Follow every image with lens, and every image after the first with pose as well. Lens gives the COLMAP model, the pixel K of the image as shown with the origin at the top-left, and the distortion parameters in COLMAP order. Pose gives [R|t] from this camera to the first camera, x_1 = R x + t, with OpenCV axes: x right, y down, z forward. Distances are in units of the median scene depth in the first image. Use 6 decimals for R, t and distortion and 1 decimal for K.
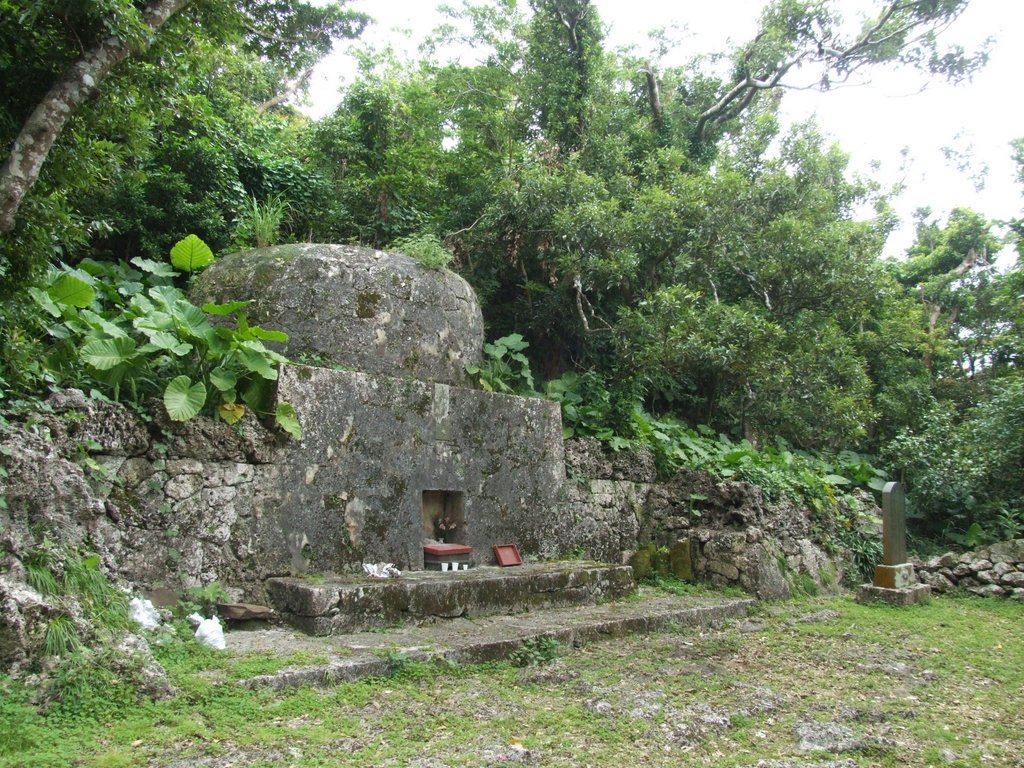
lens RADIAL K [[839.5, 0, 512.0], [0, 839.5, 384.0], [0, 0, 1]] dist [-0.148149, 0.125417]
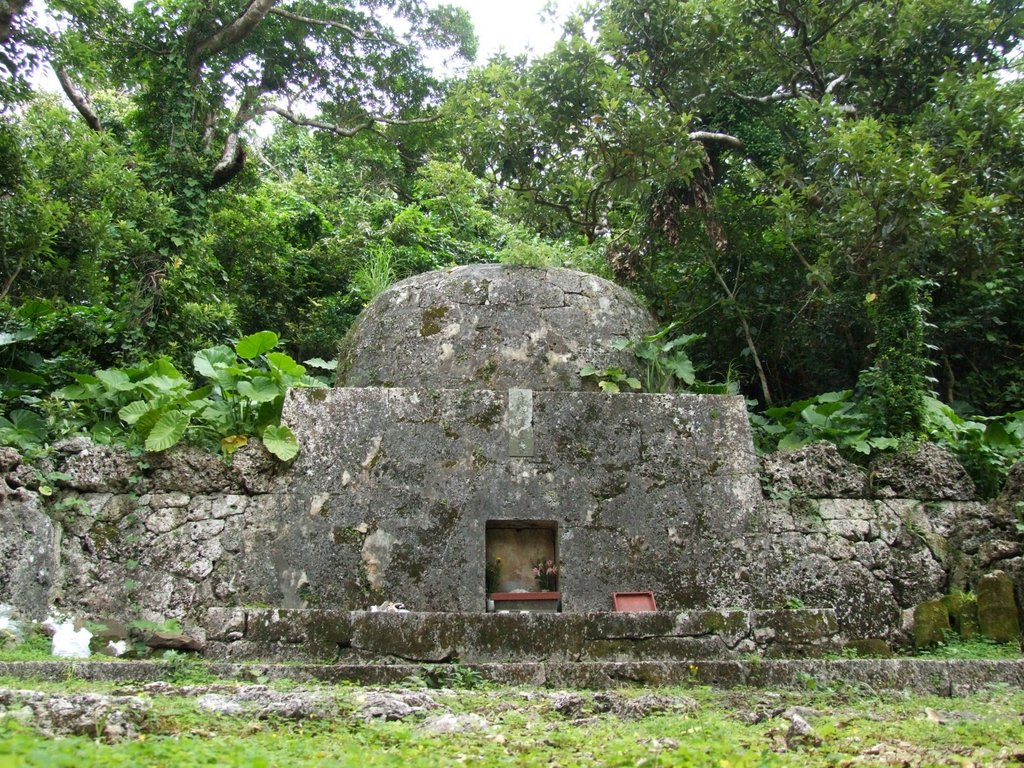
lens RADIAL K [[870.5, 0, 512.0], [0, 870.5, 384.0], [0, 0, 1]] dist [-0.150975, 0.128972]
pose [[0.743144, -0.265059, -0.614395, 0.456320], [0.107911, 0.953652, -0.280896, 0.247150], [0.660373, 0.142446, 0.737304, 0.435605]]
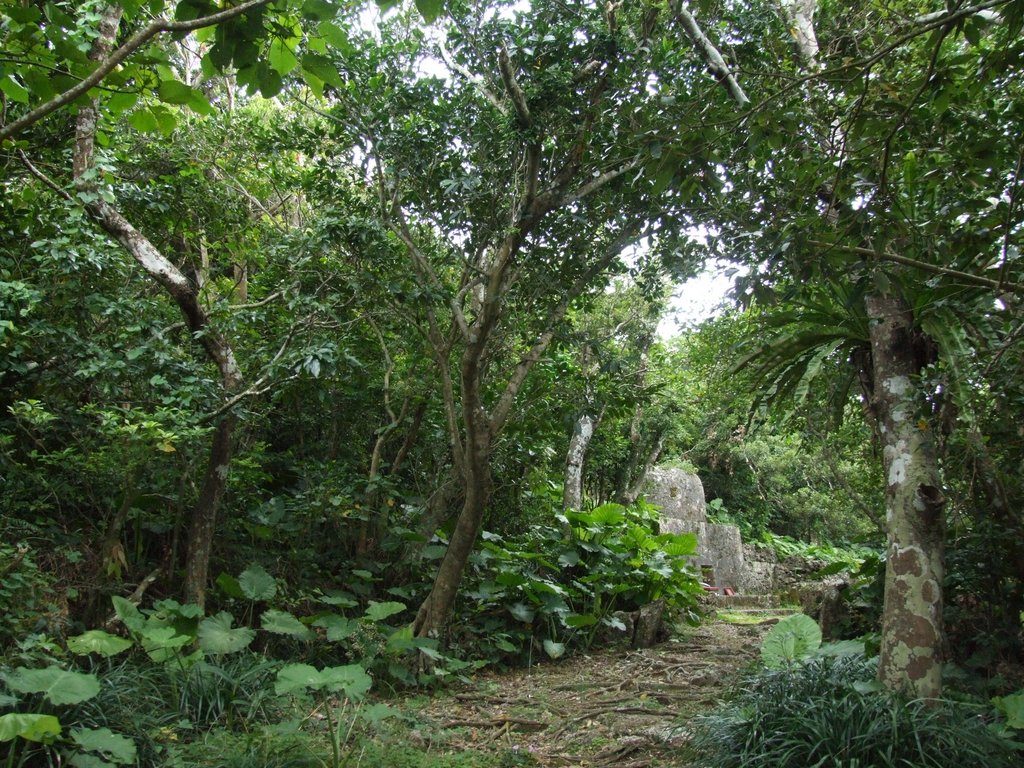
lens RADIAL K [[870.5, 0, 512.0], [0, 870.5, 384.0], [0, 0, 1]] dist [-0.150975, 0.128972]
pose [[0.999588, -0.028508, 0.003251, -0.711929], [0.028684, 0.989983, -0.138243, -0.076047], [0.000722, 0.138280, 0.990393, -1.754511]]
